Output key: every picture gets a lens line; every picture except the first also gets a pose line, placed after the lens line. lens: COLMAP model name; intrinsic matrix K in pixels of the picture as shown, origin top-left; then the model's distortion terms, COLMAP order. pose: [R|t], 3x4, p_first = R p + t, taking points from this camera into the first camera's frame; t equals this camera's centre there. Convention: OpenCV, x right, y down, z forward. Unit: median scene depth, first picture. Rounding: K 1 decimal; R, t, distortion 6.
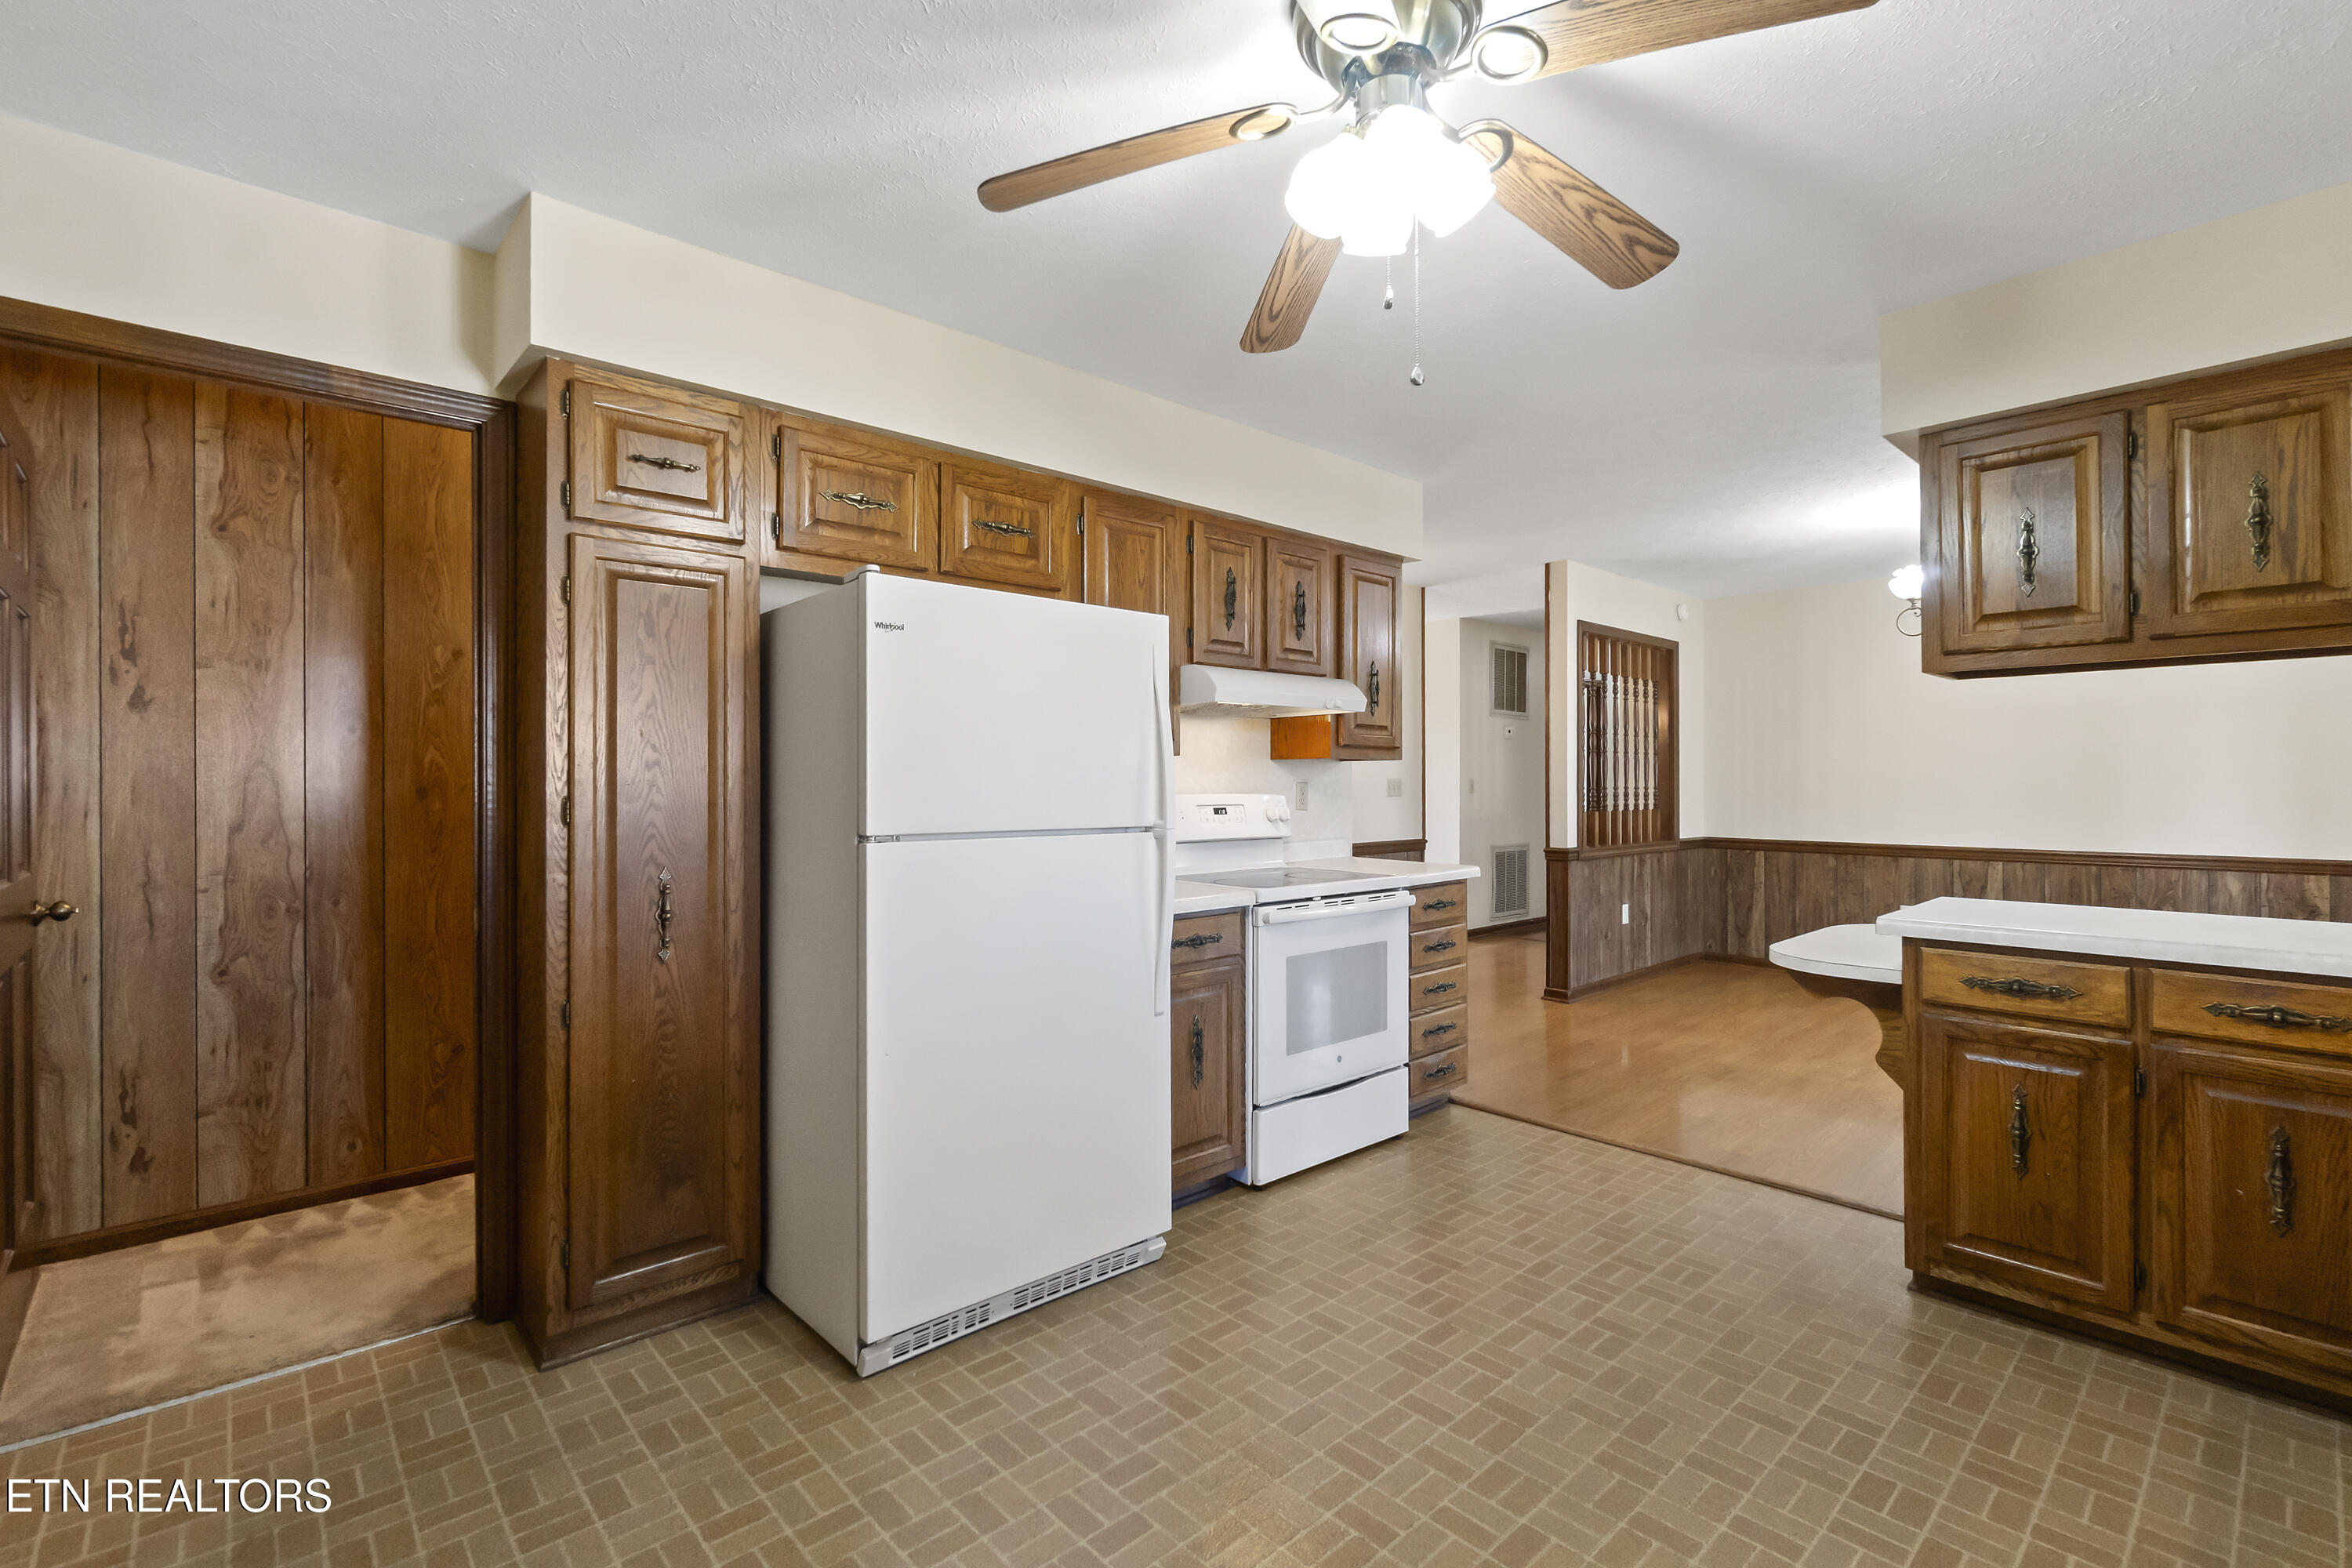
lens RADIAL K [[1051.4, 0, 1170.1], [0, 1051.4, 778.8], [0, 0, 1]] dist [0.001818, 0.000947]
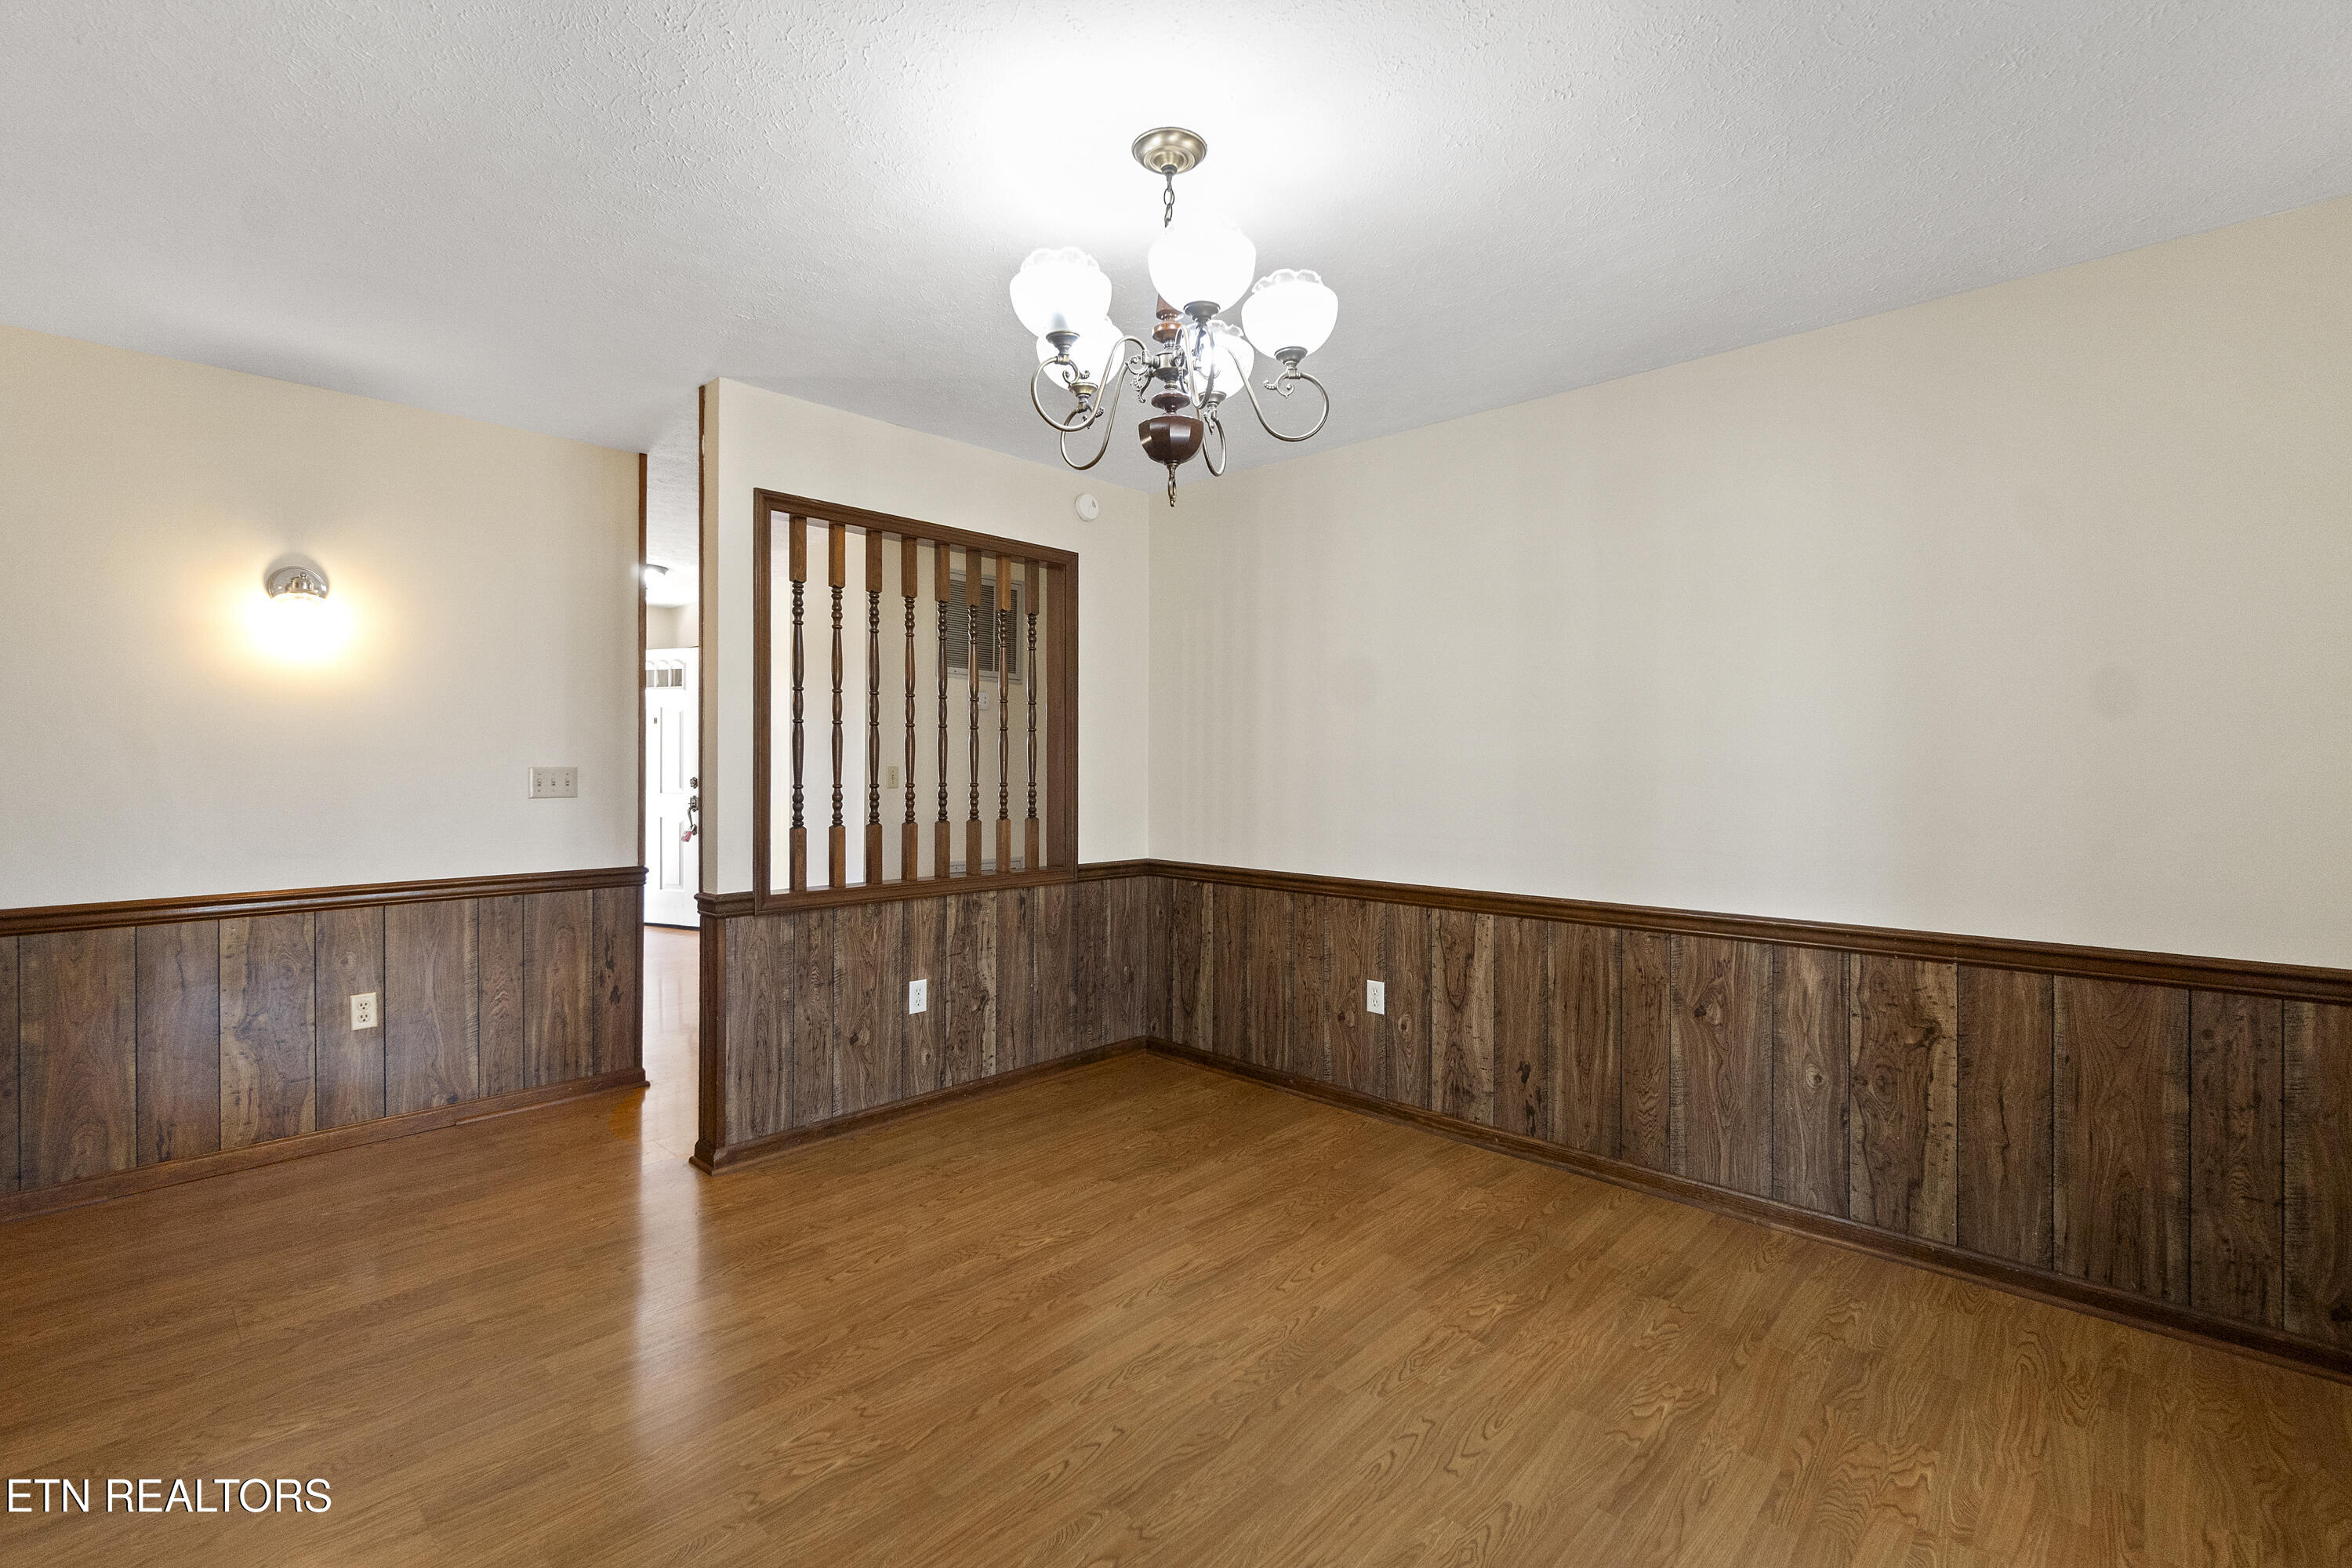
lens RADIAL K [[1035.1, 0, 1173.3], [0, 1035.1, 761.0], [0, 0, 1]] dist [-0.001056, 0.000305]
pose [[0.997962, 0.006193, 0.063517, 0.672944], [-0.006308, 0.999979, 0.001623, -0.008090], [-0.063505, -0.002020, 0.997979, 0.507951]]
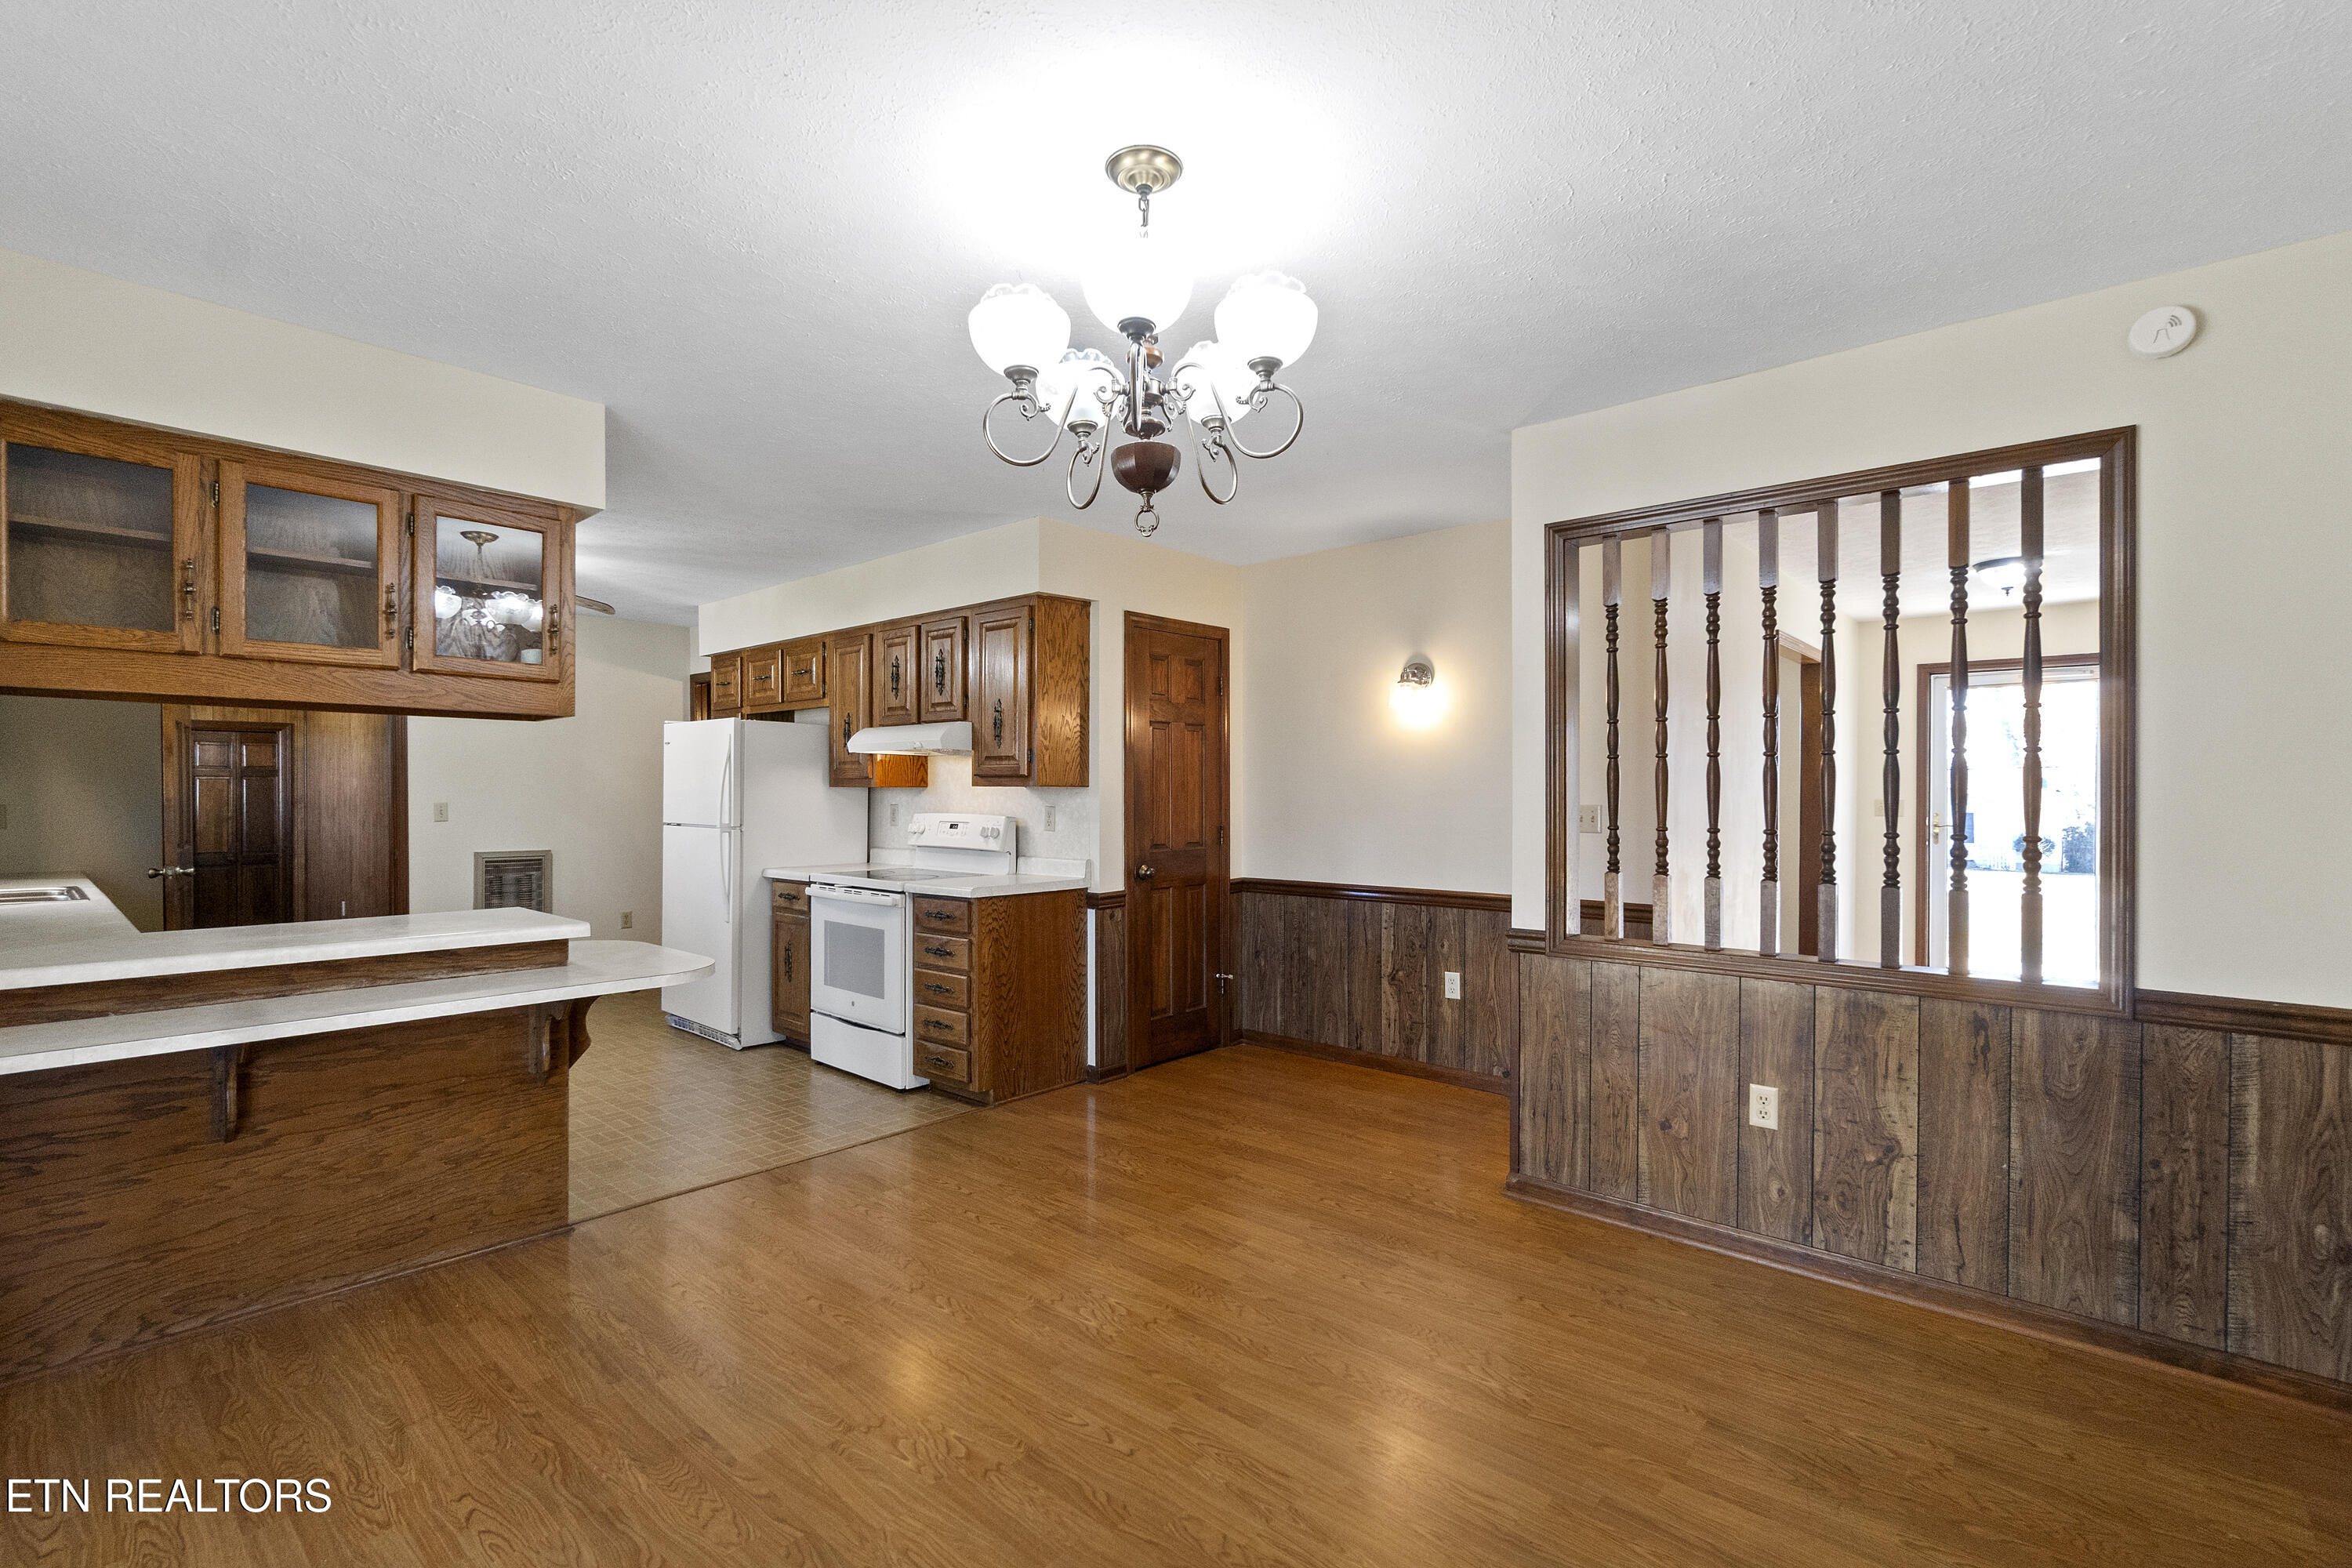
lens RADIAL K [[1068.3, 0, 1171.4], [0, 1068.3, 796.8], [0, 0, 1]] dist [0.004352, 0.000768]
pose [[0.088545, 0.004827, -0.996060, 1.088783], [-0.000493, 0.999988, 0.004802, -0.010419], [0.996072, 0.000066, 0.088546, 0.875028]]
